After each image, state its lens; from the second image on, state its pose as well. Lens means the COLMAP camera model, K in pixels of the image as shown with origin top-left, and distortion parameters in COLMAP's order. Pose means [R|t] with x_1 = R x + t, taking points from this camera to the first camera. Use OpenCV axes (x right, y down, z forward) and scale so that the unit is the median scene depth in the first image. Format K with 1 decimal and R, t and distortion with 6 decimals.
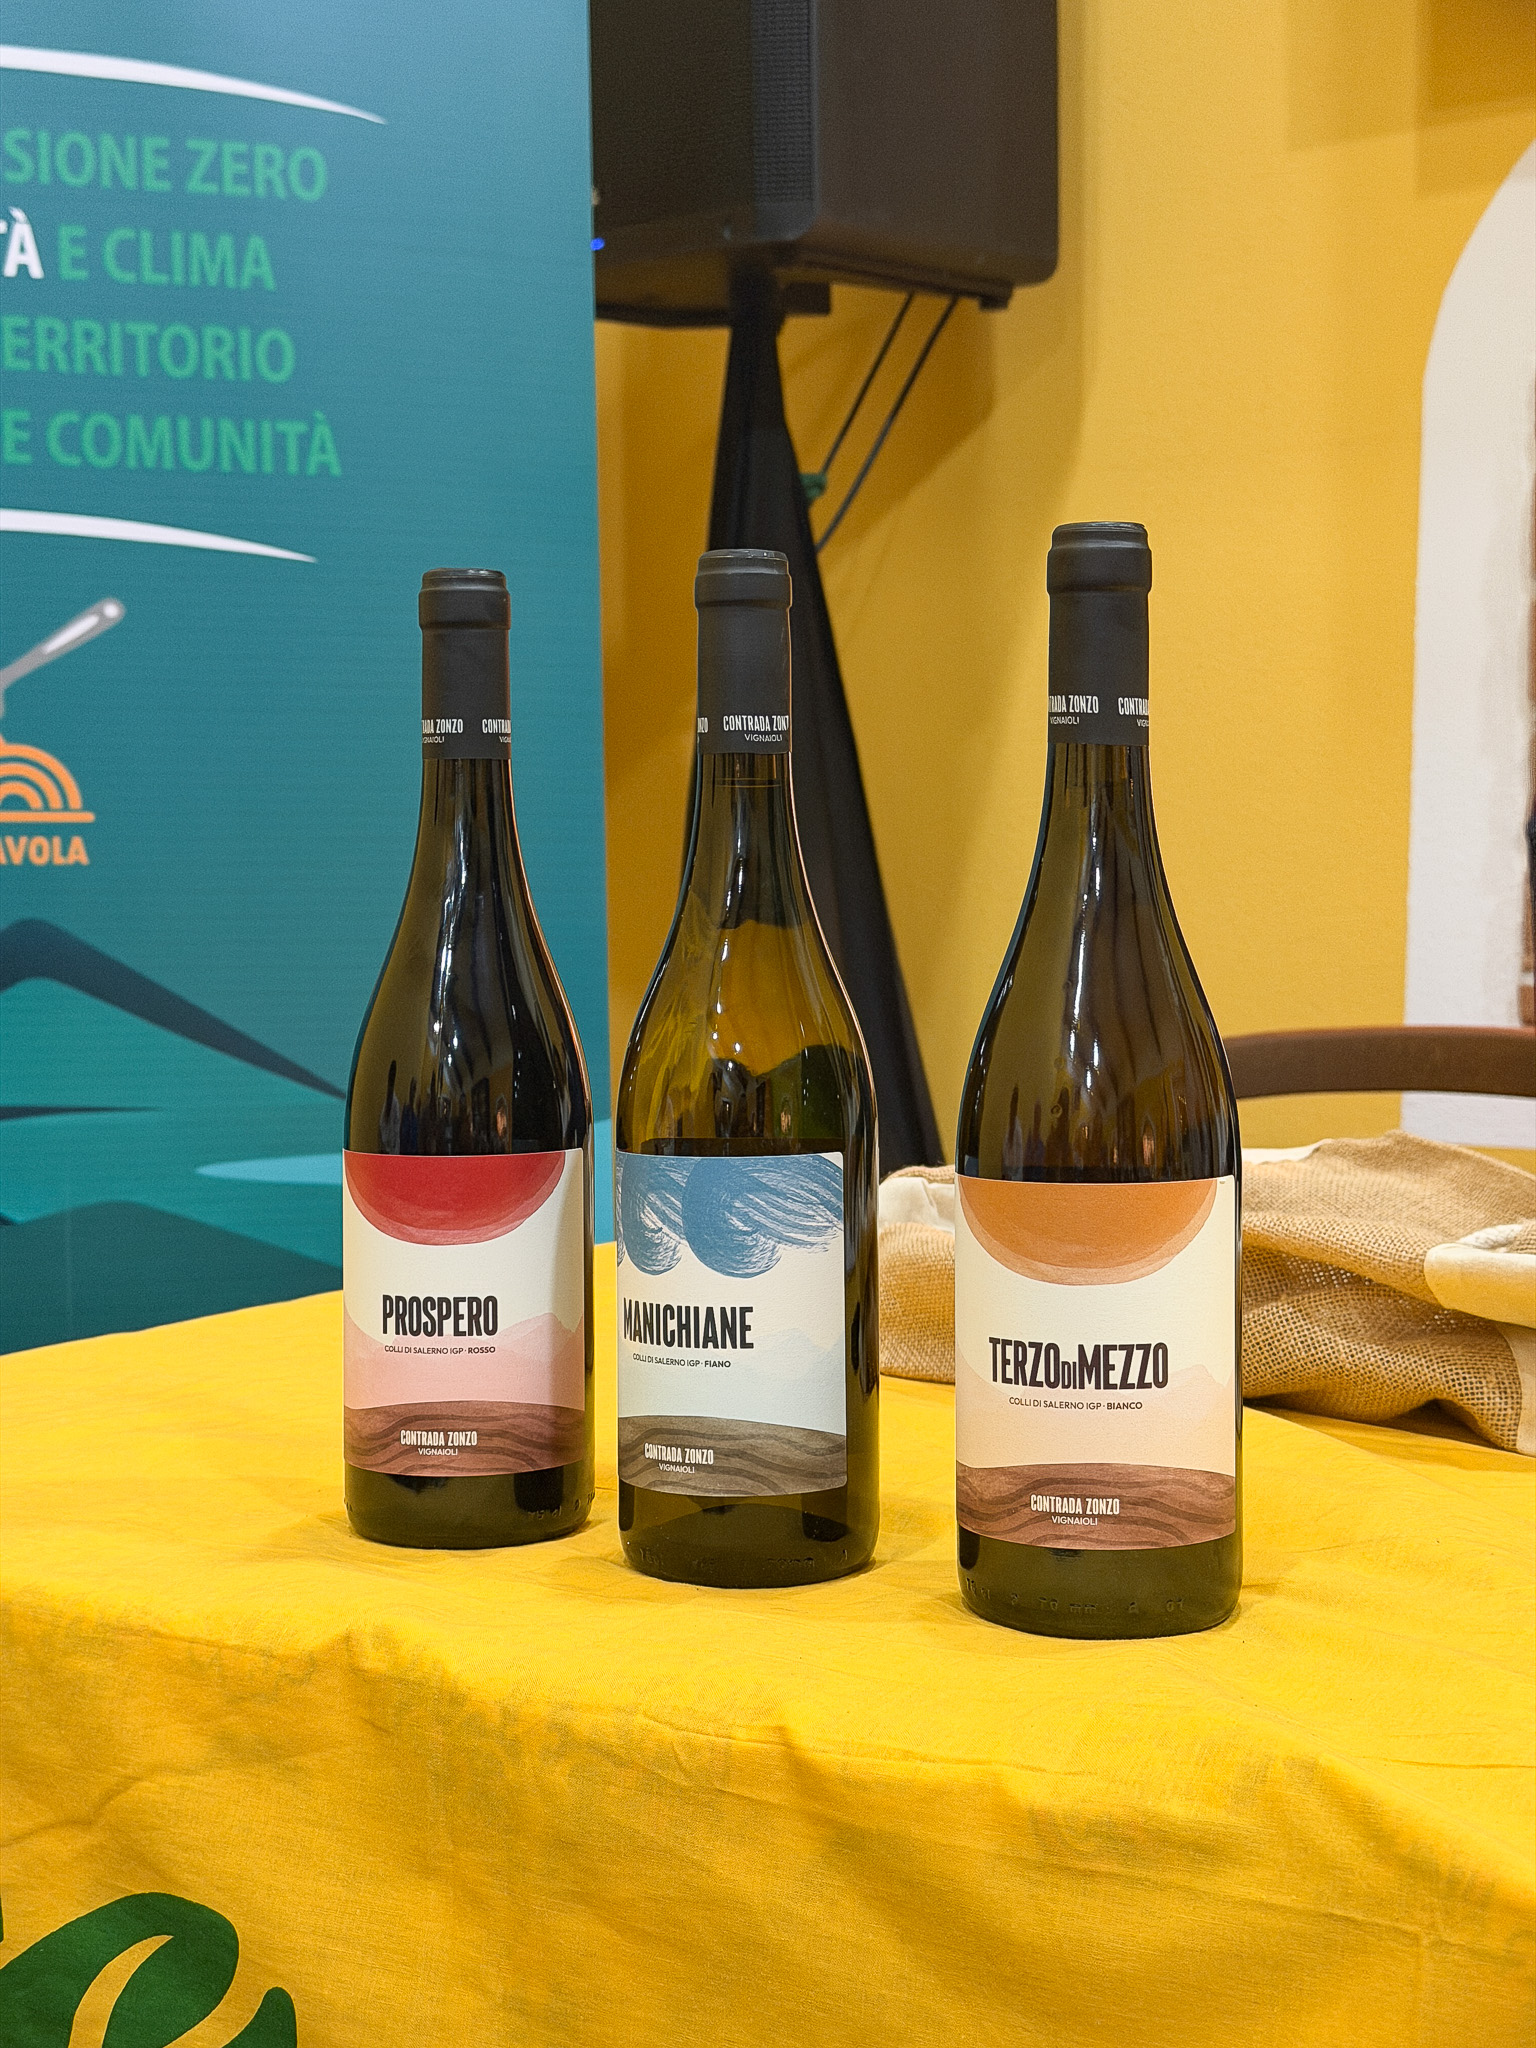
lens RADIAL K [[2898.8, 0, 767.3], [0, 2898.8, 1059.9], [0, 0, 1]] dist [0.162220, -0.130588]
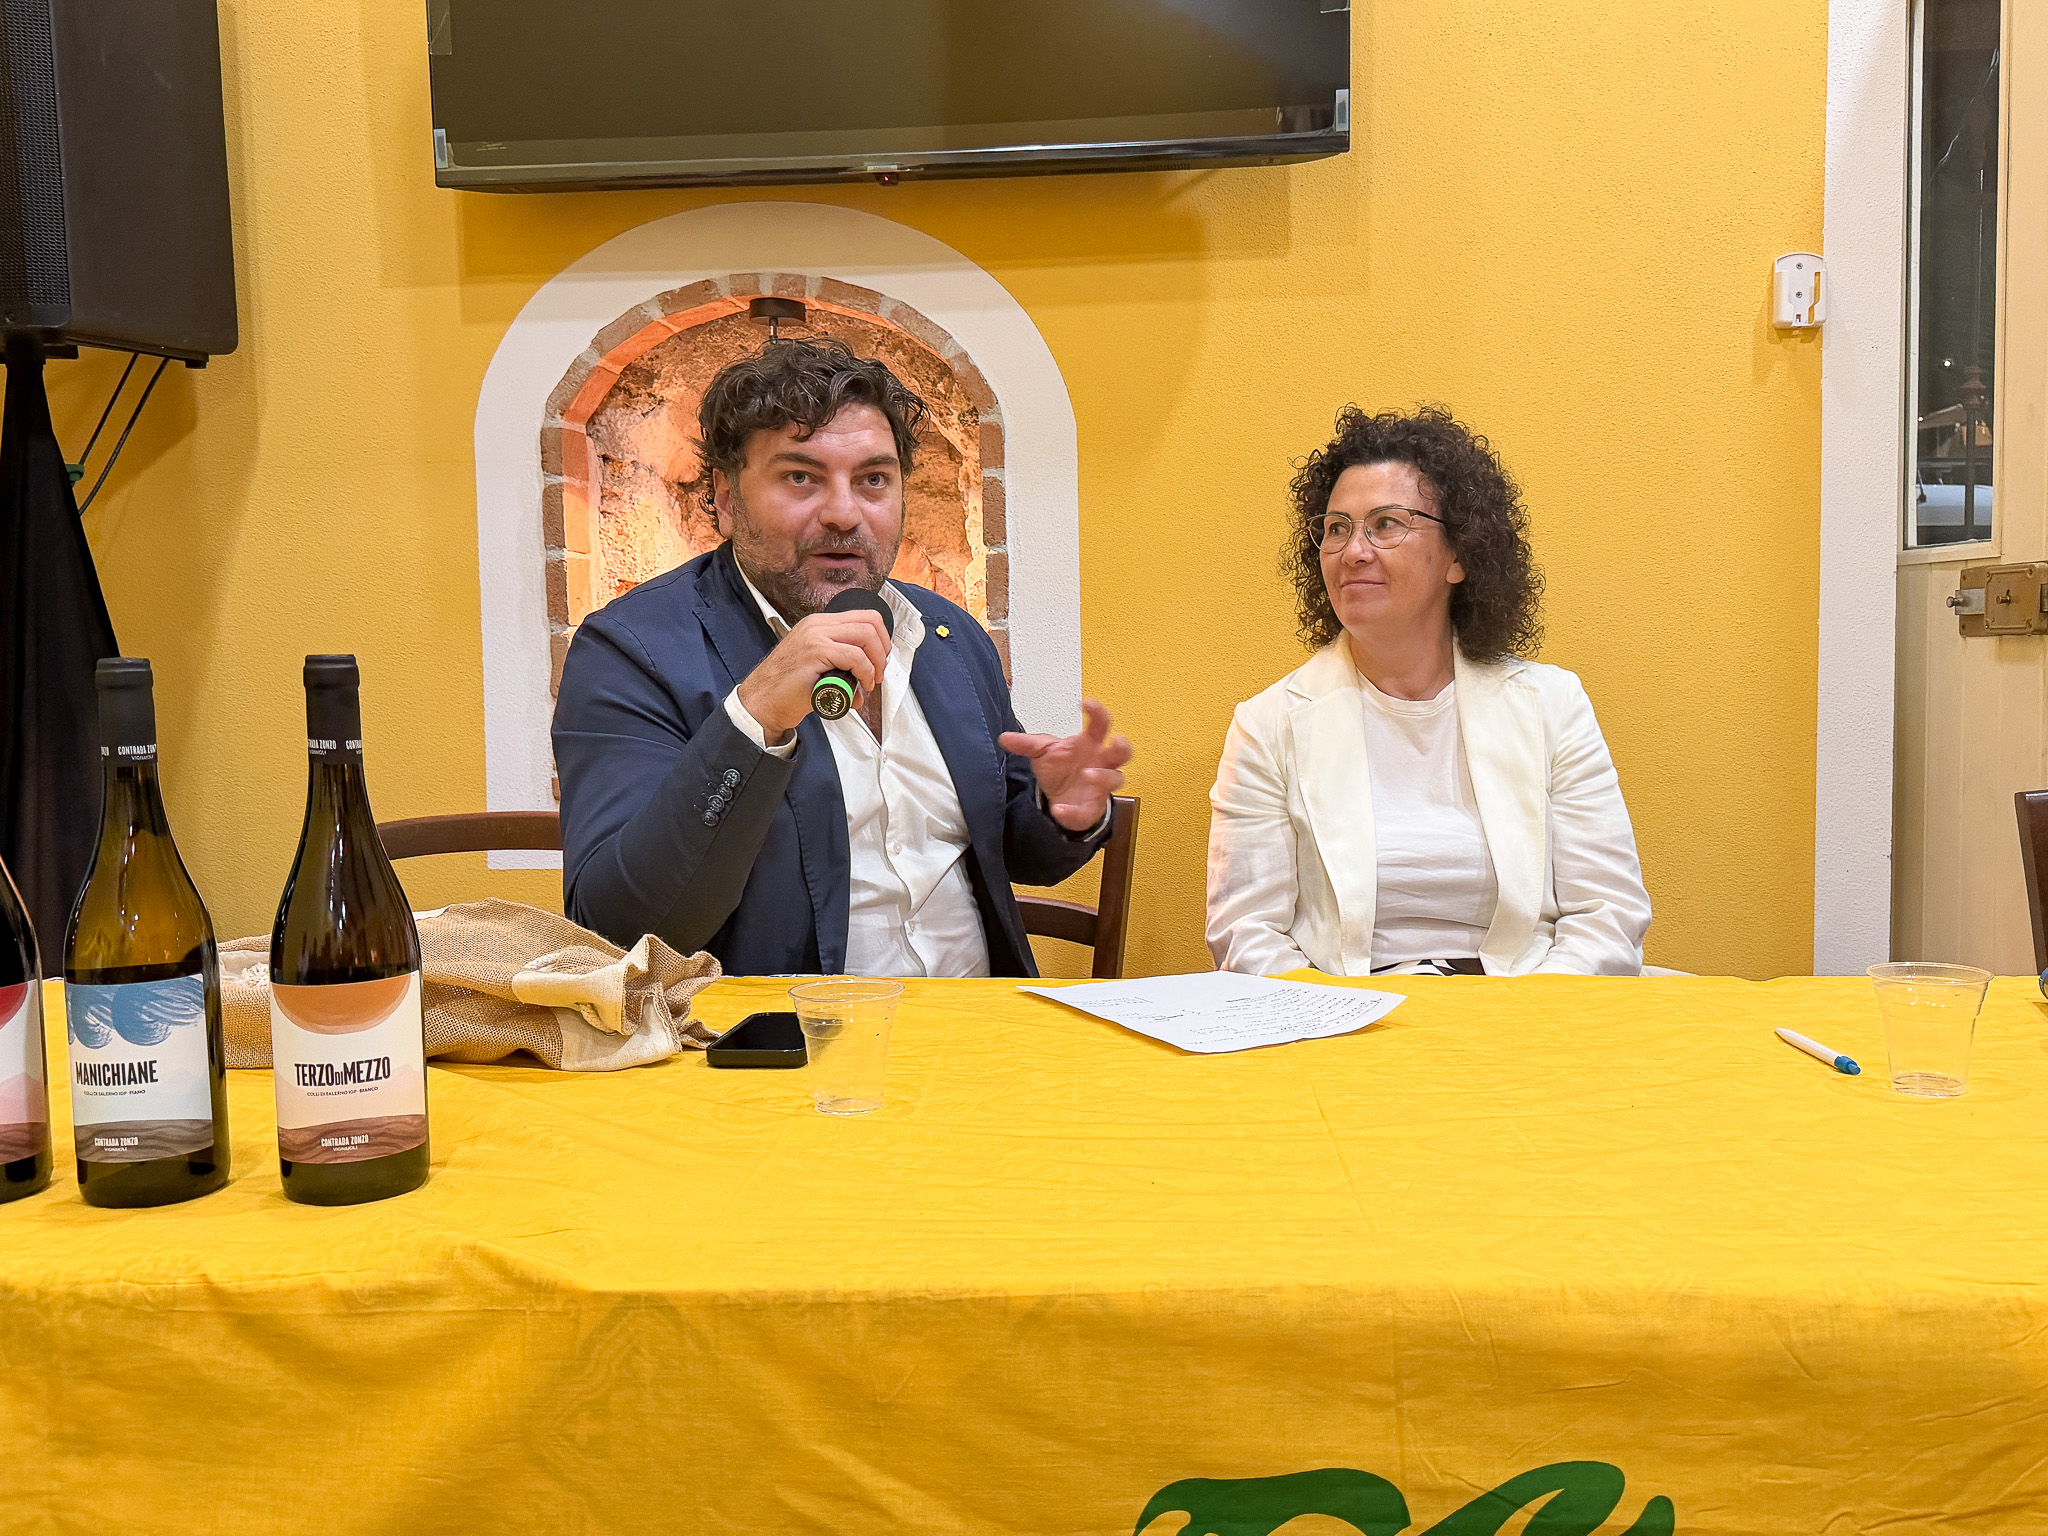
lens RADIAL K [[1808.6, 0, 1047.4], [0, 1808.6, 829.1], [0, 0, 1]] dist [0.060789, -0.083345]
pose [[0.868500, -0.054415, 0.492693, -0.083126], [0.039545, 0.998394, 0.040559, -0.095796], [-0.494109, -0.015742, 0.869258, -0.341685]]
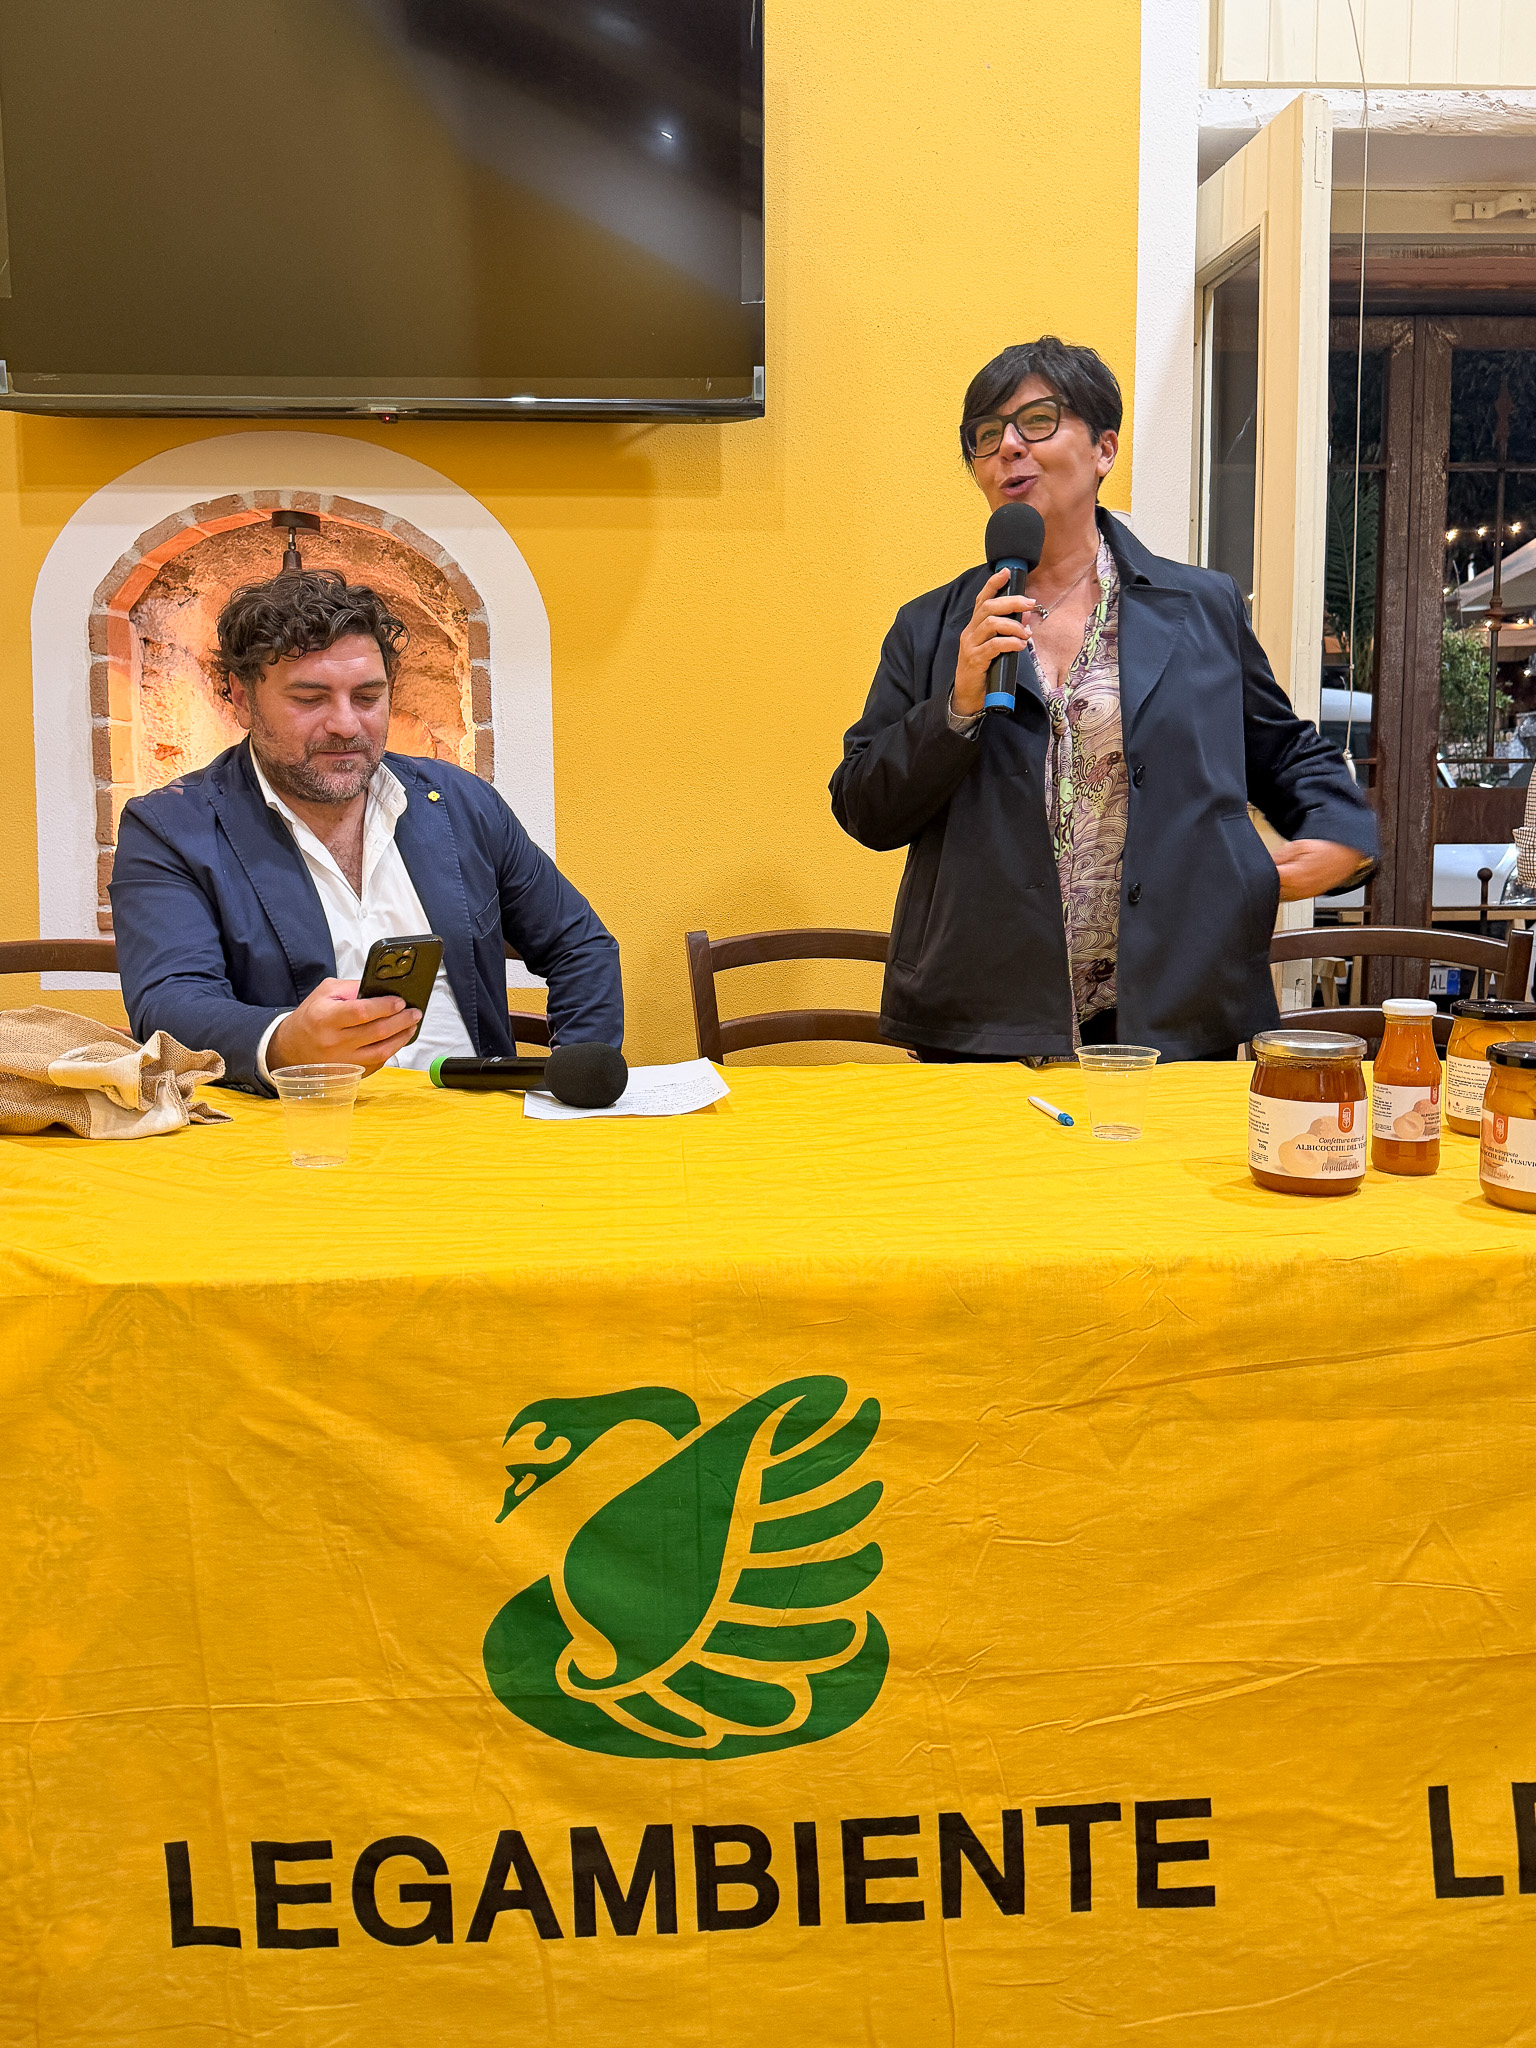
lens RADIAL K [[1549.9, 0, 776.3], [0, 1549.9, 1012.7], [0, 0, 1]] dist [0.008005, -0.011808]
pose [[0.797943, -0.068631, 0.598813, -0.096113], [0.029703, 0.996767, 0.074660, -0.076935], [-0.602000, -0.041788, 0.797402, -0.580383]]
